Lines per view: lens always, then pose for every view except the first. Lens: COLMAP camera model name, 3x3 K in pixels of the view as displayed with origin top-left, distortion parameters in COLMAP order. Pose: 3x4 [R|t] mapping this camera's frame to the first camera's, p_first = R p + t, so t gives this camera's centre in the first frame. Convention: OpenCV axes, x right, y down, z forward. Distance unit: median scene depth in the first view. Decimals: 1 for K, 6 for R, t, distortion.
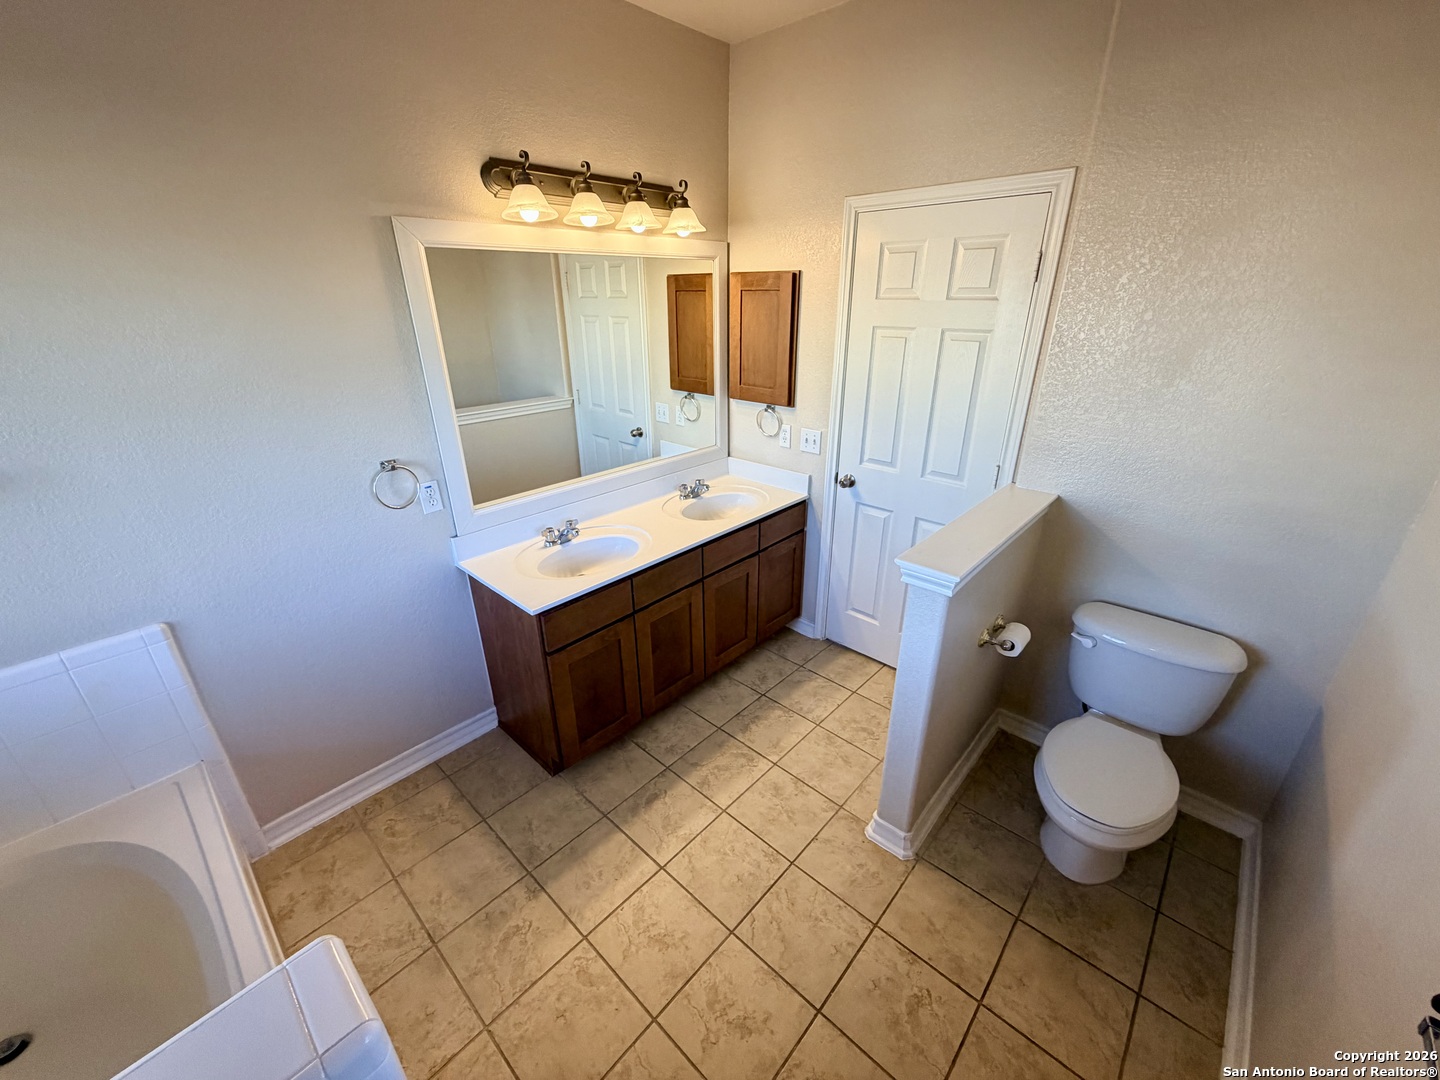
lens RADIAL K [[574.3, 0, 709.6], [0, 574.3, 543.5], [0, 0, 1]] dist [0.000017, -0.000442]
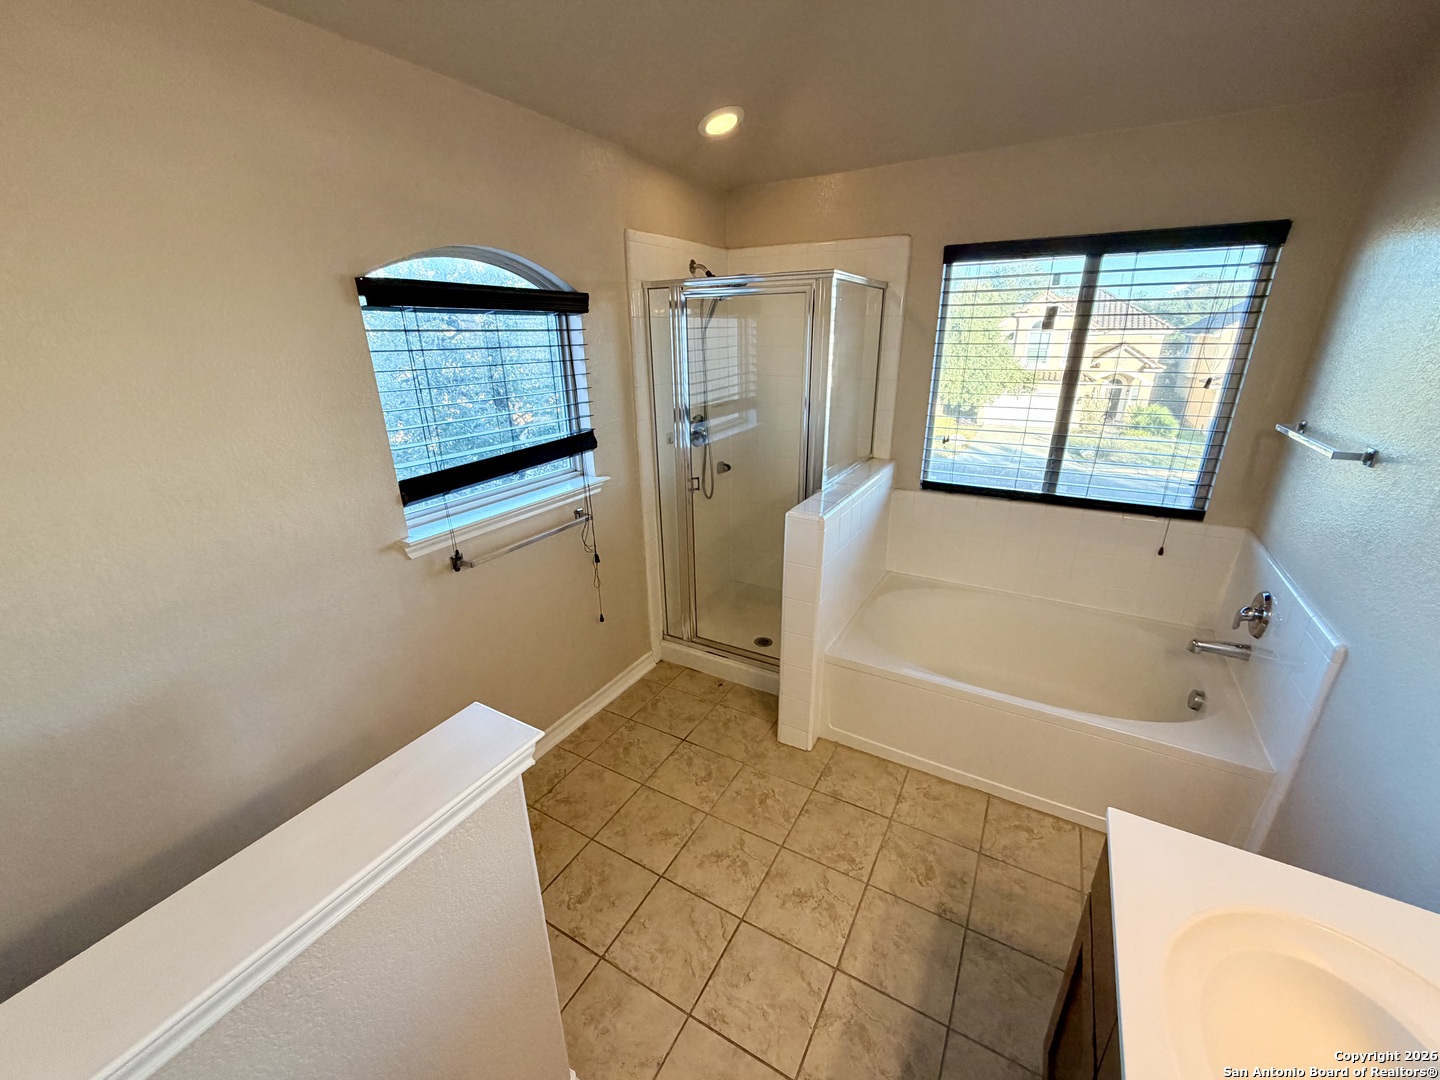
lens RADIAL K [[574.3, 0, 721.2], [0, 574.3, 542.1], [0, 0, 1]] dist [0.000017, -0.000442]
pose [[-0.970878, 0.105306, -0.215190, 0.218126], [-0.076406, 0.715211, 0.694720, -0.515759], [0.227065, 0.690930, -0.686336, 1.178998]]
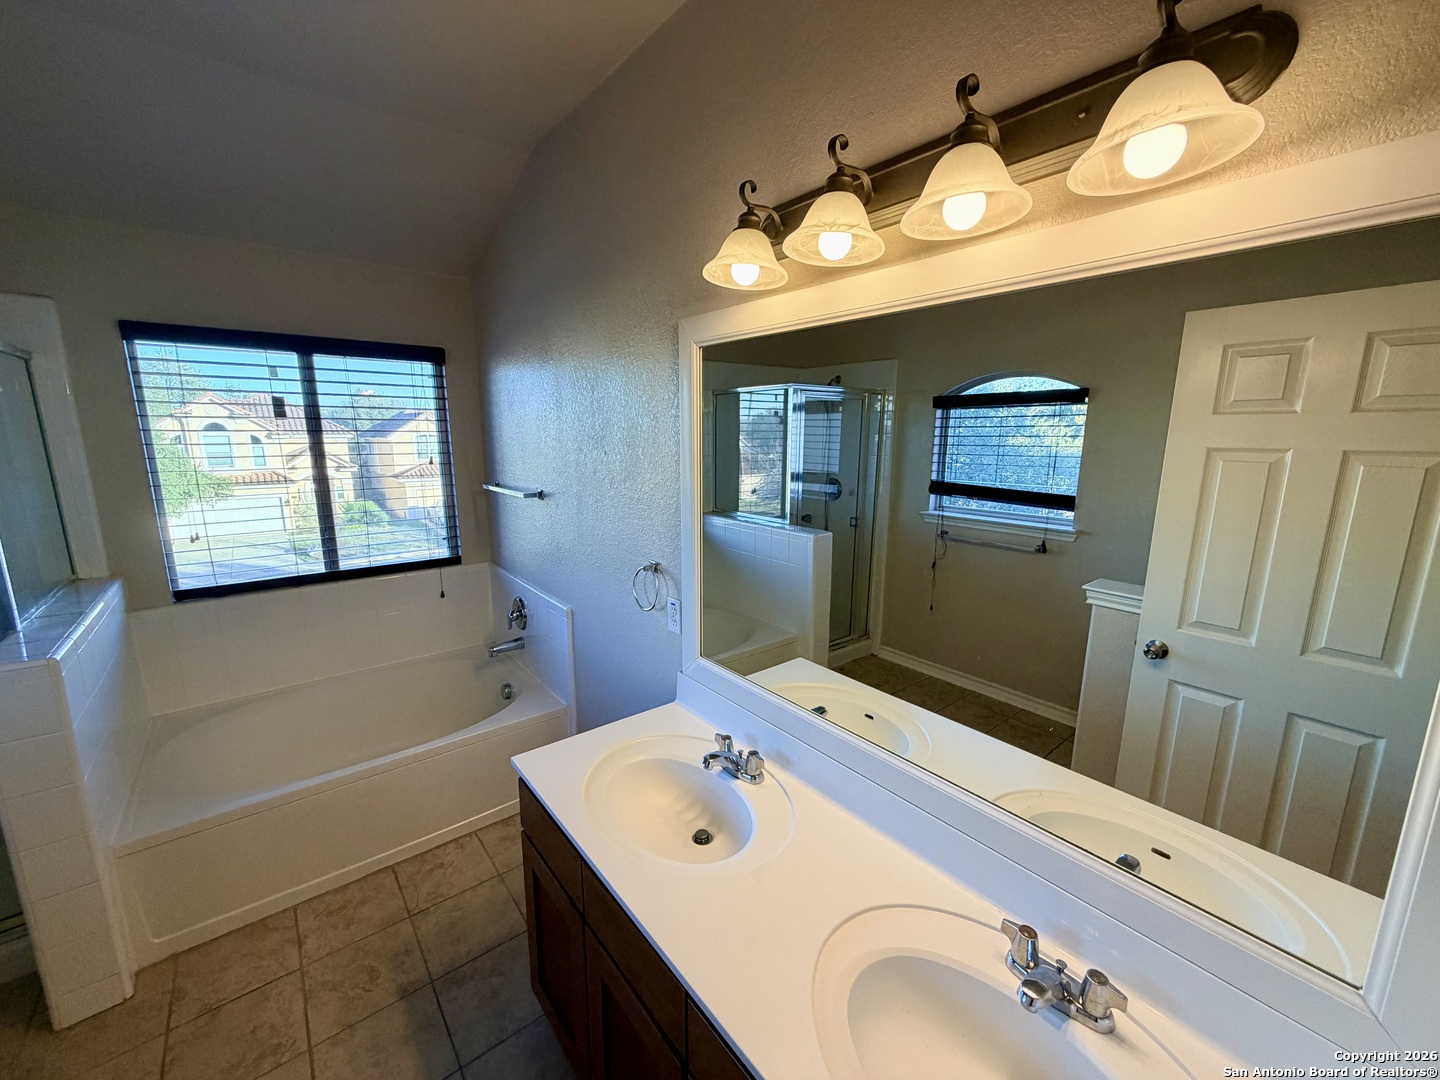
lens RADIAL K [[574.3, 0, 718.6], [0, 574.3, 542.5], [0, 0, 1]] dist [0.000017, -0.000442]
pose [[-0.125584, 0.200104, -0.971693, 0.410608], [-0.410865, 0.881014, 0.234531, -0.485969], [0.903005, 0.428688, -0.028425, 1.203964]]
